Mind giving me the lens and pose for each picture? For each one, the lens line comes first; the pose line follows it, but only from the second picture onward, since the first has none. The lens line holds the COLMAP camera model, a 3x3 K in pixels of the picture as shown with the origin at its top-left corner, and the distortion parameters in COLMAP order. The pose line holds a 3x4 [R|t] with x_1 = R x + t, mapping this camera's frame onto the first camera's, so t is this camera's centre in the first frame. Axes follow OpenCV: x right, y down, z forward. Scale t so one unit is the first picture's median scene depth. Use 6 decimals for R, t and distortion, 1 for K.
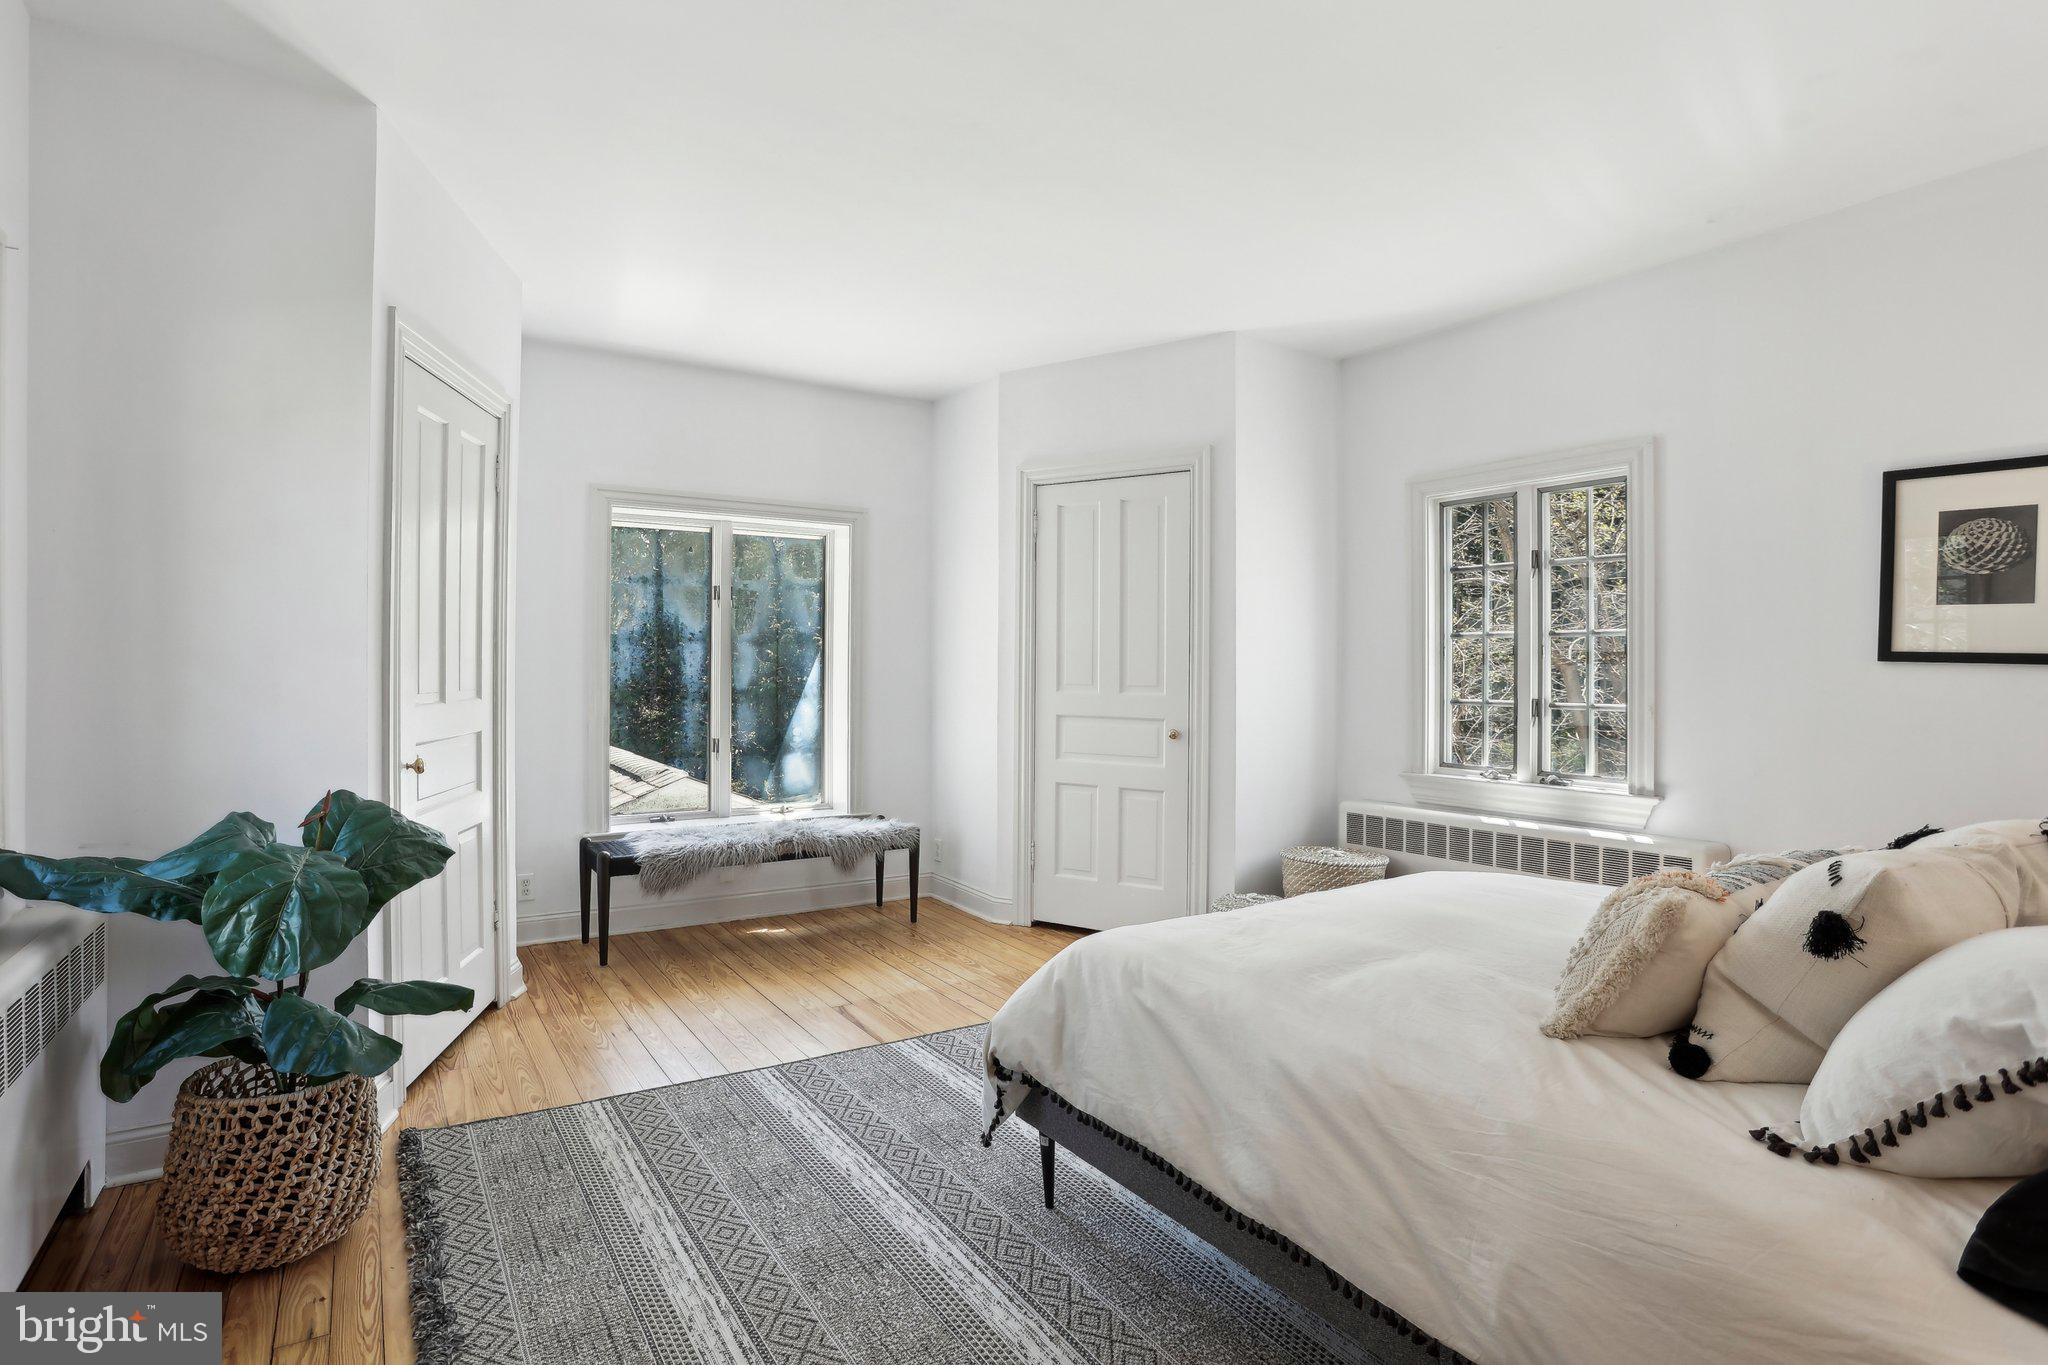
lens RADIAL K [[1024.4, 0, 1016.6], [0, 1024.4, 676.8], [0, 0, 1]] dist [-0.068011, 0.027698]
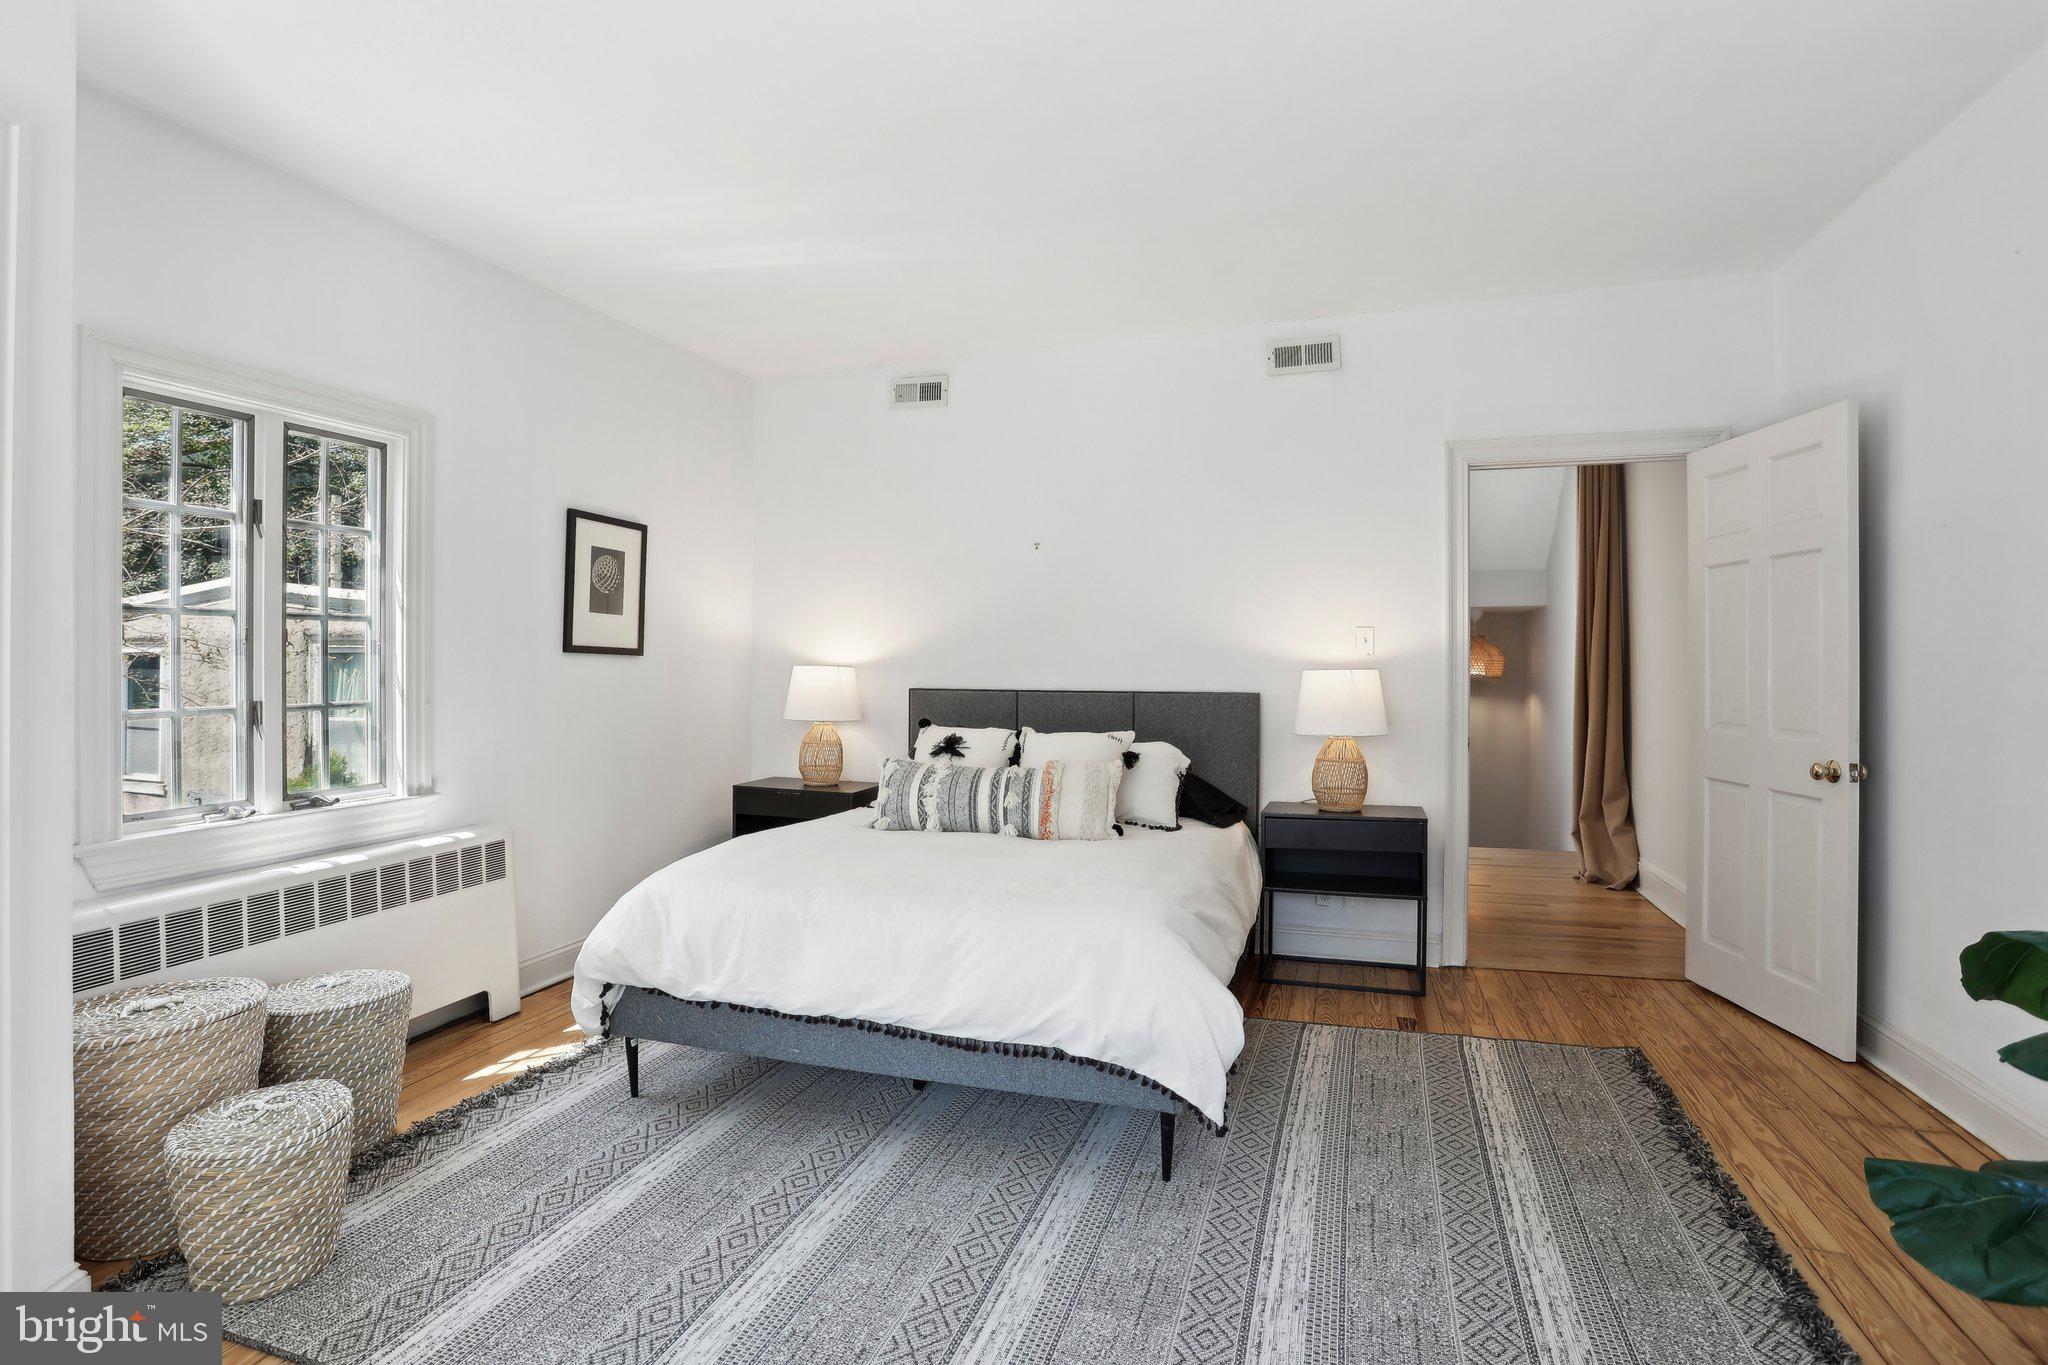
lens RADIAL K [[1024.4, 0, 1017.3], [0, 1024.4, 668.5], [0, 0, 1]] dist [-0.068011, 0.027698]
pose [[-0.623801, -0.003912, 0.781573, -0.562846], [0.008808, 0.999889, 0.012034, -0.007169], [-0.781534, 0.014391, -0.623697, 1.467976]]
